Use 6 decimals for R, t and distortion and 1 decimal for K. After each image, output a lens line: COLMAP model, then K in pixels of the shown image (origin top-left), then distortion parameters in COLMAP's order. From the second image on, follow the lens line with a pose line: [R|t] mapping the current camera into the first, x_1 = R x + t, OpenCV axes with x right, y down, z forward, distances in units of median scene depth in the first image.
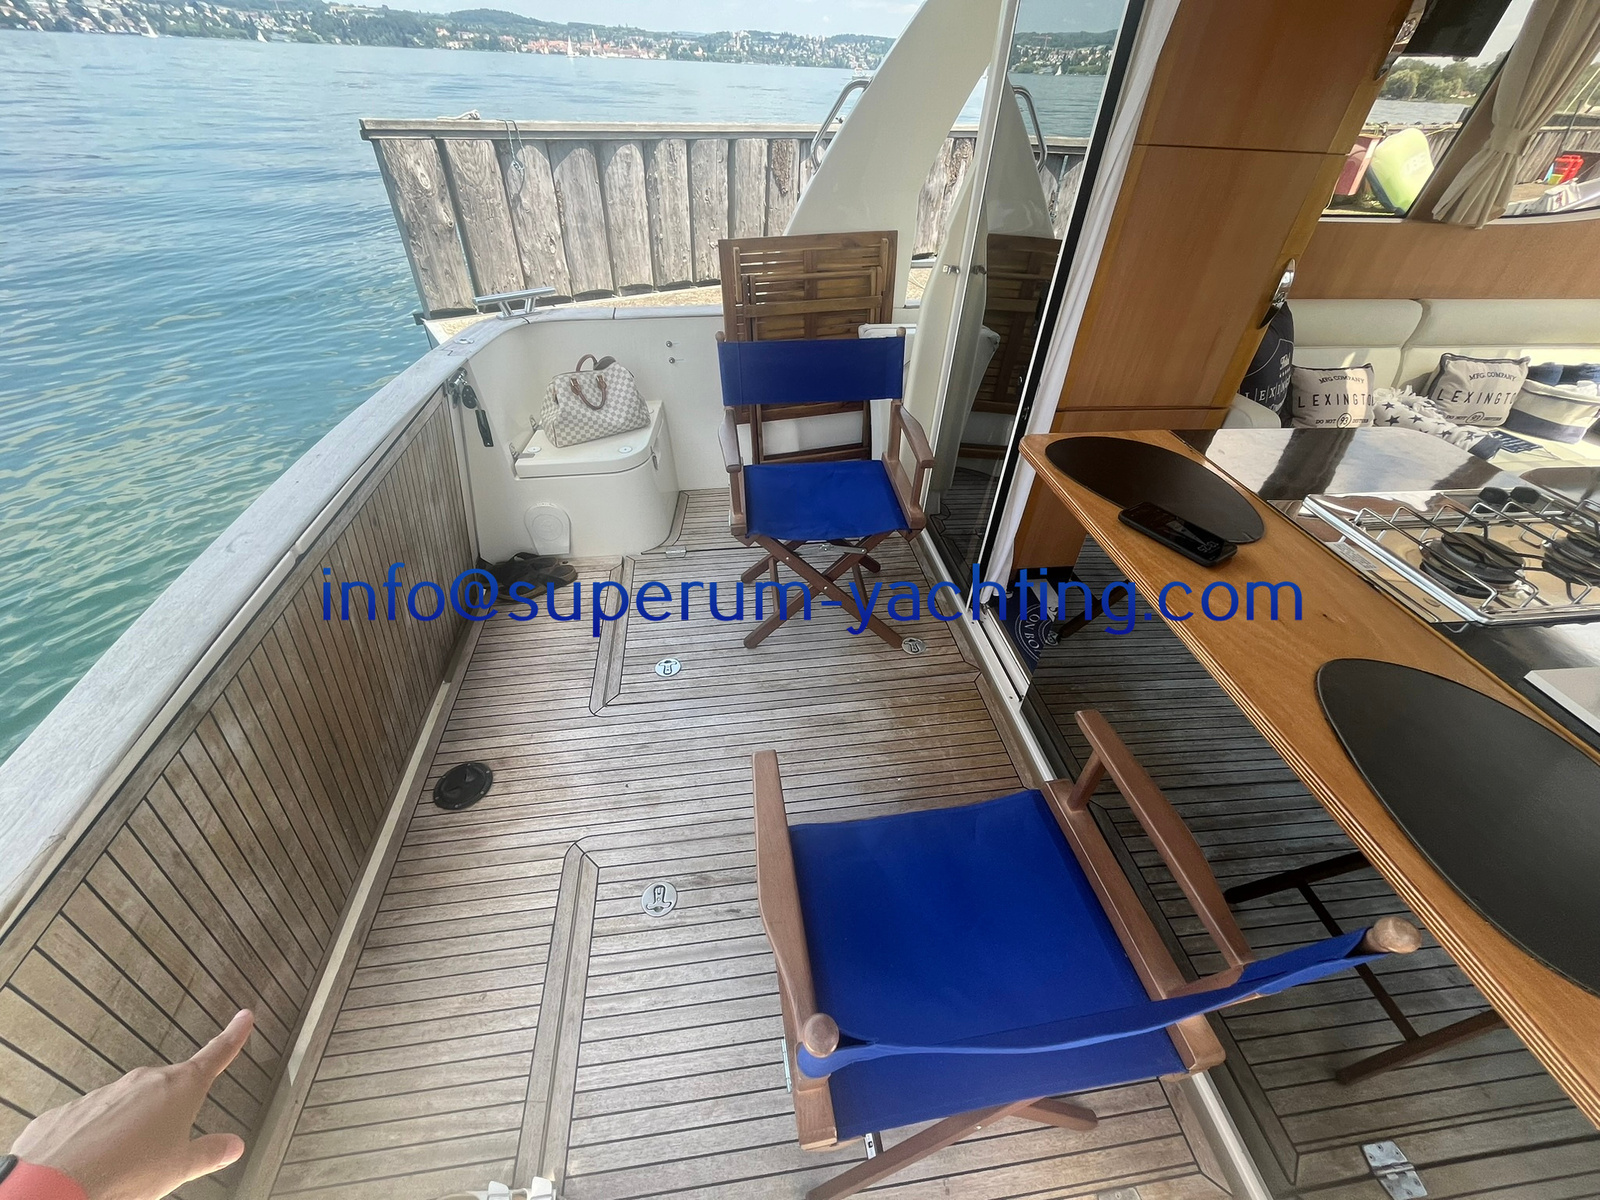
lens RADIAL K [[648.8, 0, 803.7], [0, 648.8, 597.5], [0, 0, 1]] dist [-0.002224, 0.000188]
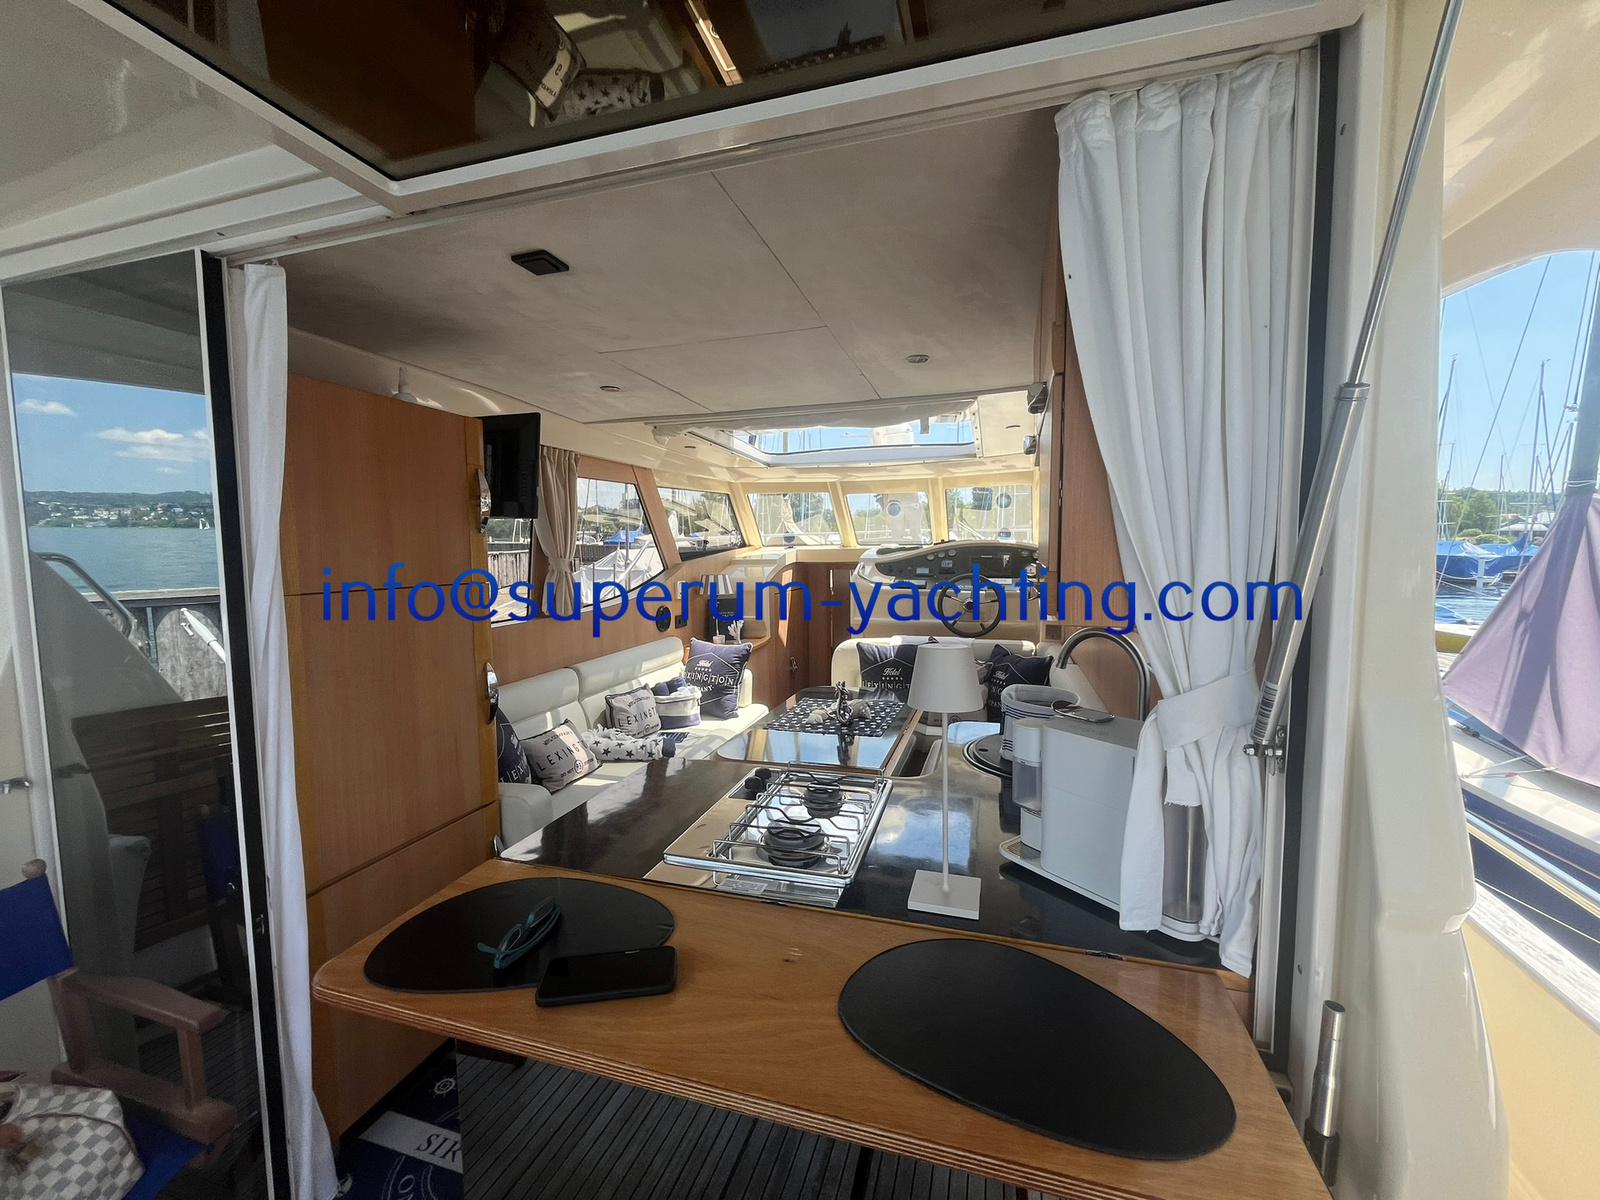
lens RADIAL K [[648.8, 0, 802.8], [0, 648.8, 599.2], [0, 0, 1]] dist [-0.002224, 0.000188]
pose [[0.415251, -0.114063, 0.902528, 0.002083], [0.590127, 0.788813, -0.171824, -0.076648], [-0.692327, 0.603956, 0.394867, 0.098909]]
